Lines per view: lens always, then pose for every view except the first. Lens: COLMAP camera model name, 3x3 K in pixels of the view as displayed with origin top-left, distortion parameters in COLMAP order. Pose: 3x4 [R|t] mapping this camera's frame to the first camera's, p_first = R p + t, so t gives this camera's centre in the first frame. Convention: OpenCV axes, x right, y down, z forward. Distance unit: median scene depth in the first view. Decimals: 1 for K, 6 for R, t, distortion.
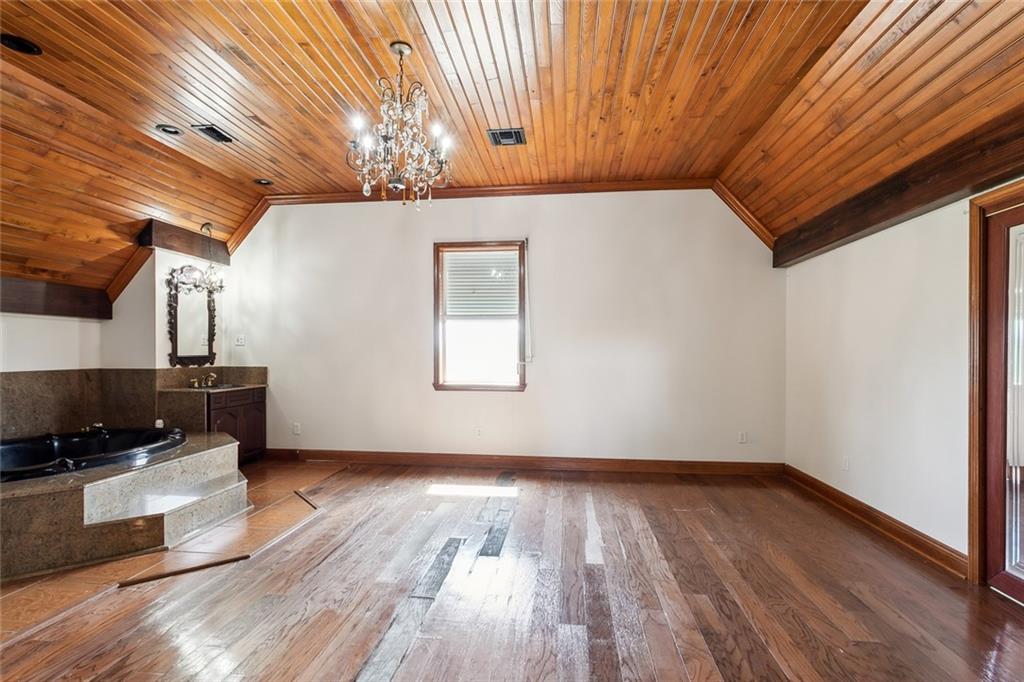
lens RADIAL K [[503.1, 0, 508.9], [0, 503.1, 348.7], [0, 0, 1]] dist [0.002029, 0.001155]
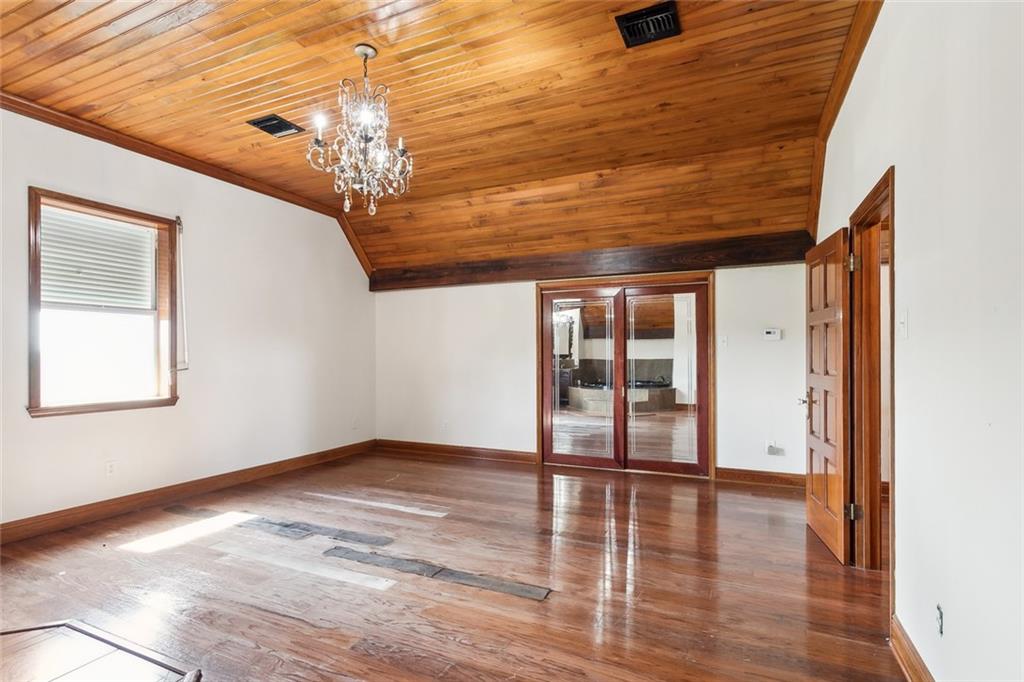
lens RADIAL K [[503.1, 0, 506.6], [0, 503.1, 347.9], [0, 0, 1]] dist [0.002029, 0.001155]
pose [[0.316854, 0.010302, 0.948419, -0.656094], [-0.004701, 0.999946, -0.009291, -0.003437], [-0.948463, -0.001514, 0.316885, 0.265775]]
